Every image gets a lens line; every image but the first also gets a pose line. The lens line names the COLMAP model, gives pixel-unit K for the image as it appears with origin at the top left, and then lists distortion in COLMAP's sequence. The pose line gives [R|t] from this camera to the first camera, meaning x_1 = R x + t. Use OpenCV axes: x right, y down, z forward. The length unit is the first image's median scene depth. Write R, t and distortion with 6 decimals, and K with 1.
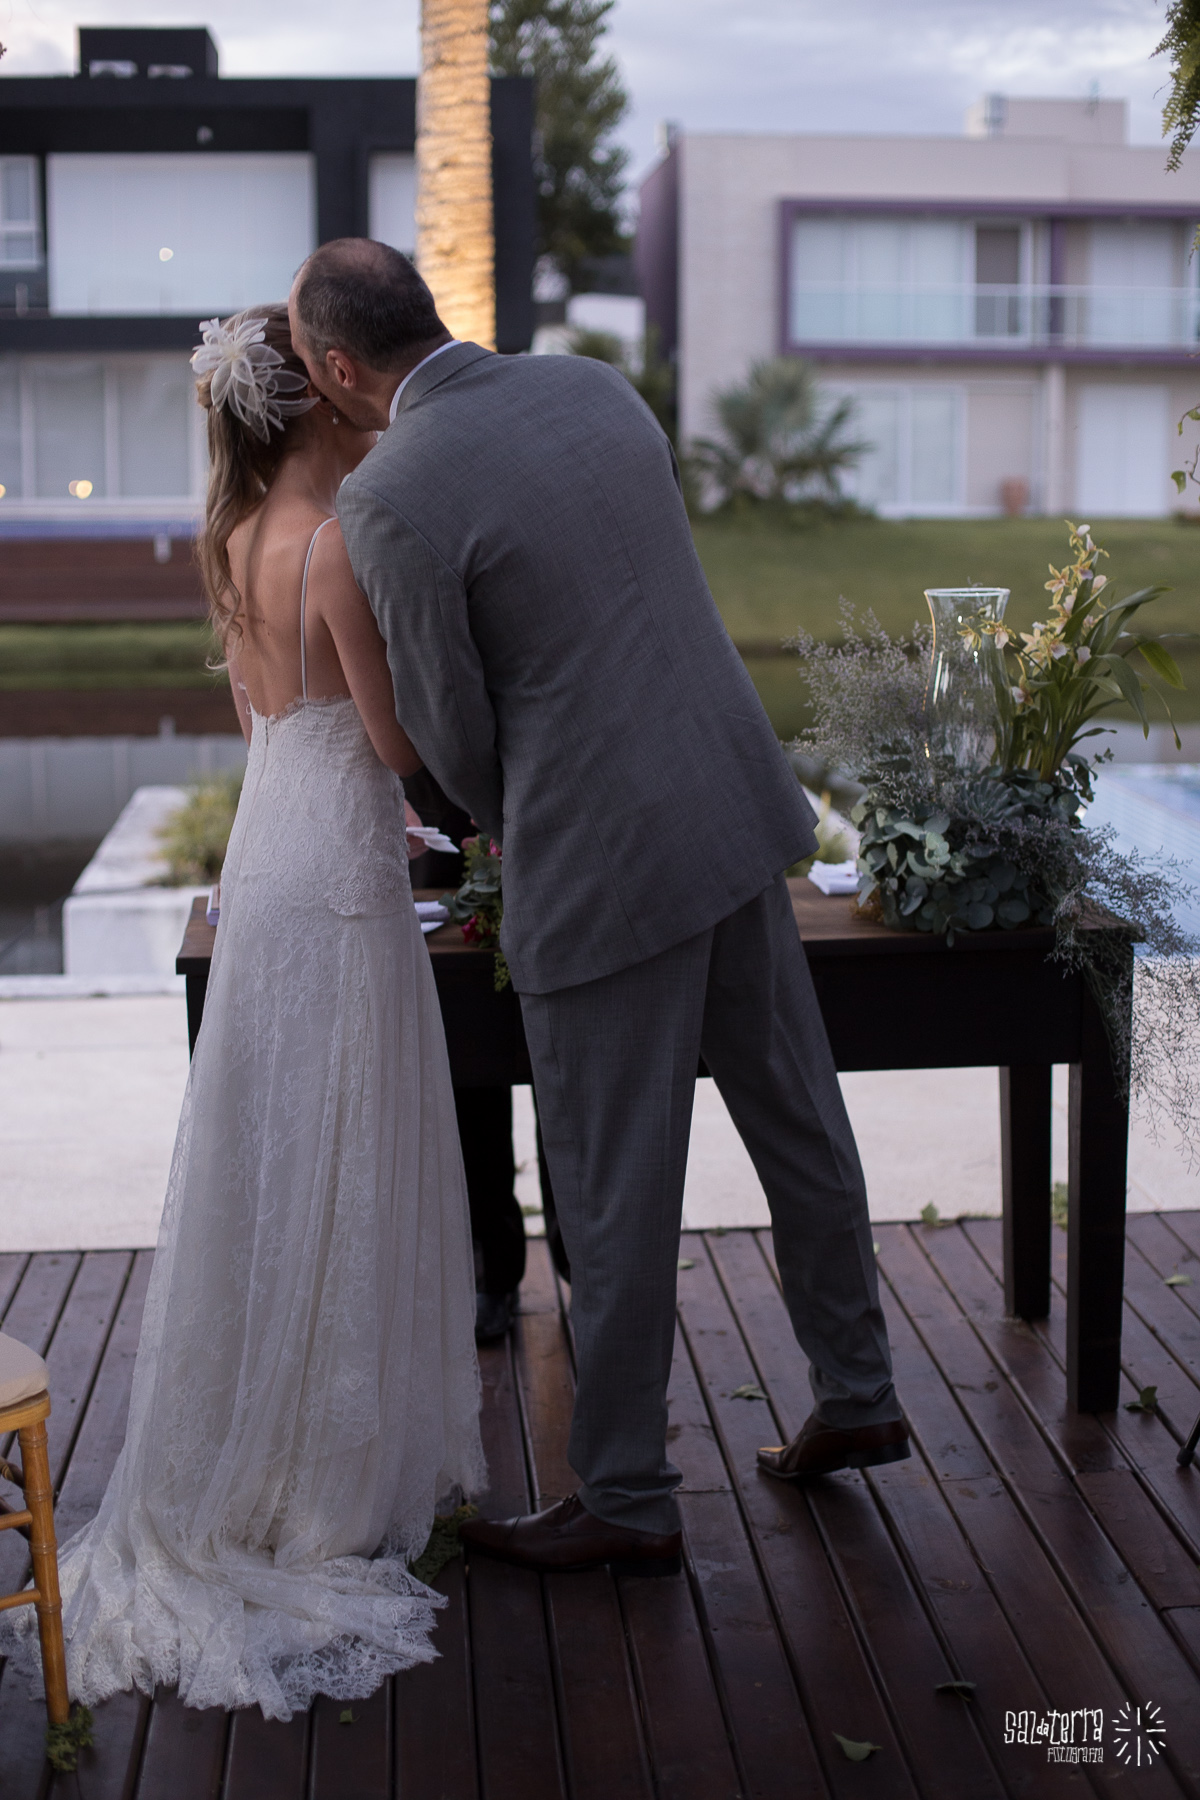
lens RADIAL K [[2651.3, 0, 600.0], [0, 2651.3, 900.0], [0, 0, 1]] dist [-0.129331, 0.098918]
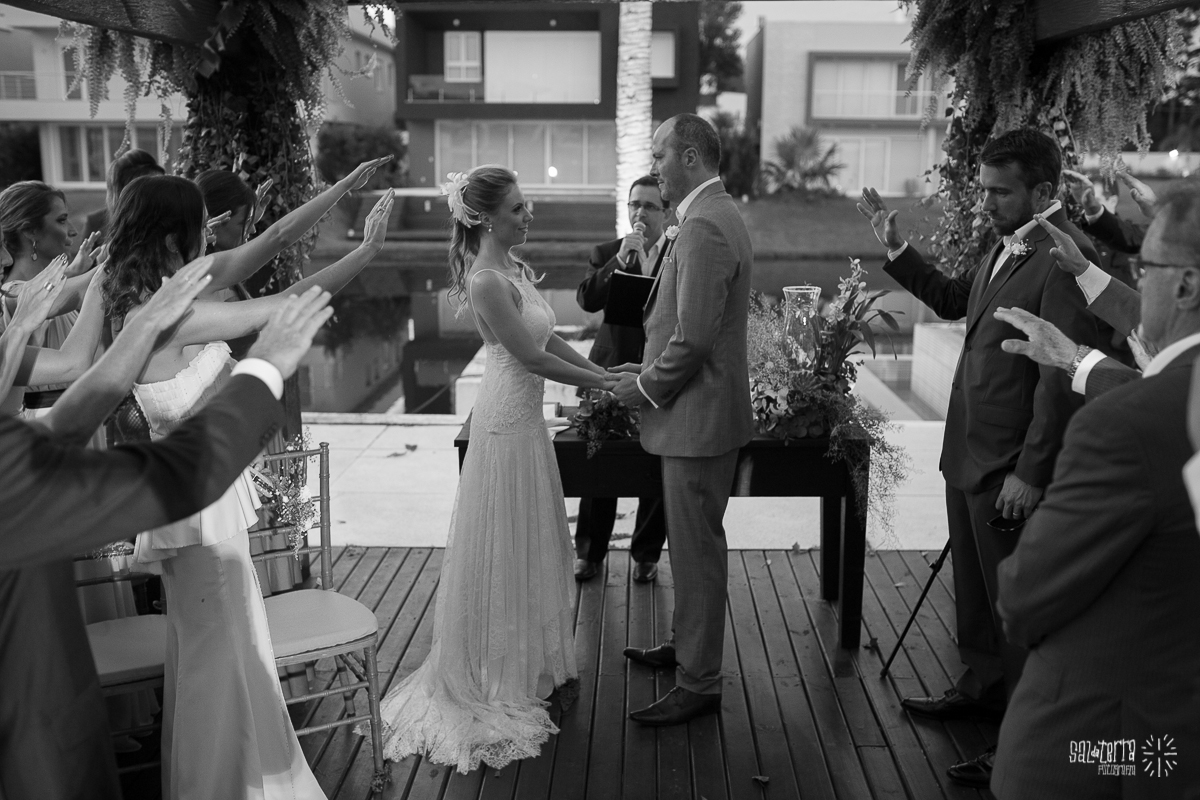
lens RADIAL K [[1154.9, 0, 600.0], [0, 1154.9, 400.0], [0, 0, 1]] dist [-0.036952, 0.009366]
pose [[0.993808, 0.031526, -0.106541, 0.059515], [-0.027564, 0.998880, 0.038454, -0.043307], [0.107634, -0.035279, 0.993564, -0.008664]]
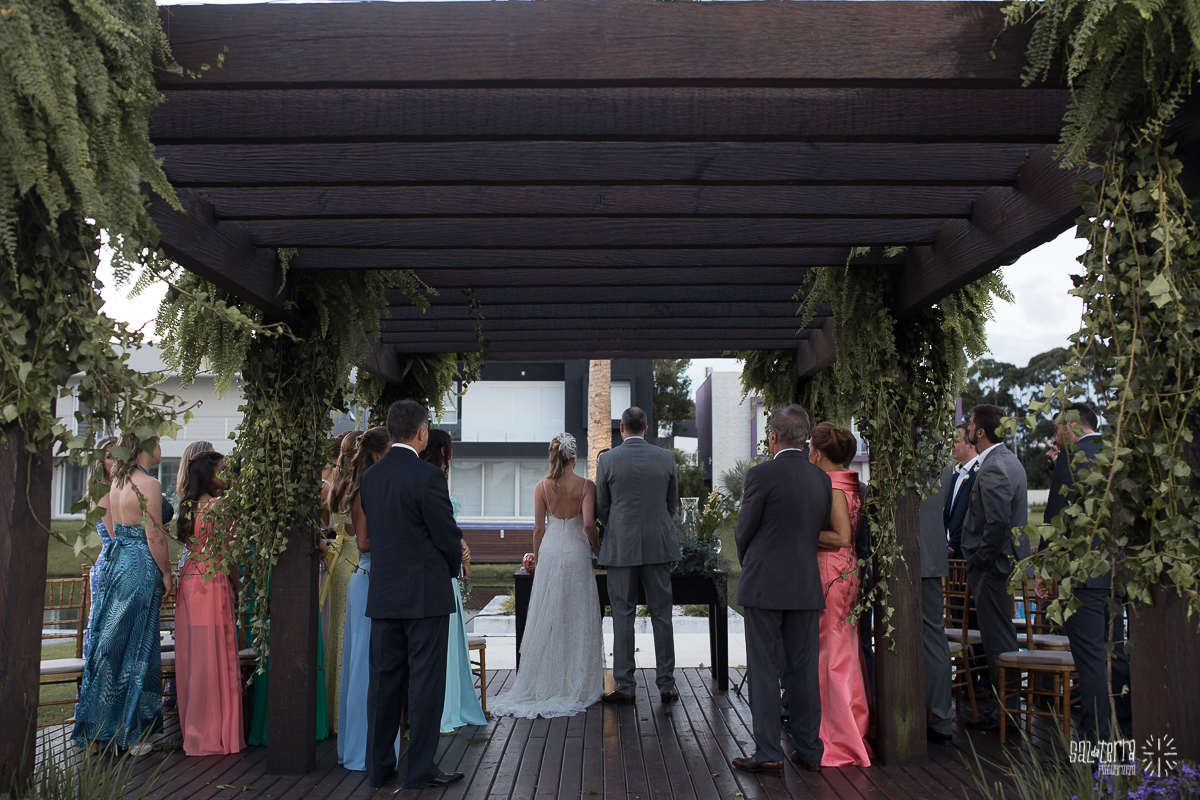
lens RADIAL K [[1154.9, 0, 600.0], [0, 1154.9, 400.0], [0, 0, 1]] dist [-0.036952, 0.009366]
pose [[0.996994, -0.002950, -0.077426, 0.111168], [-0.016816, 0.967216, -0.253399, 0.177577], [0.075635, 0.253939, 0.964258, -0.759045]]
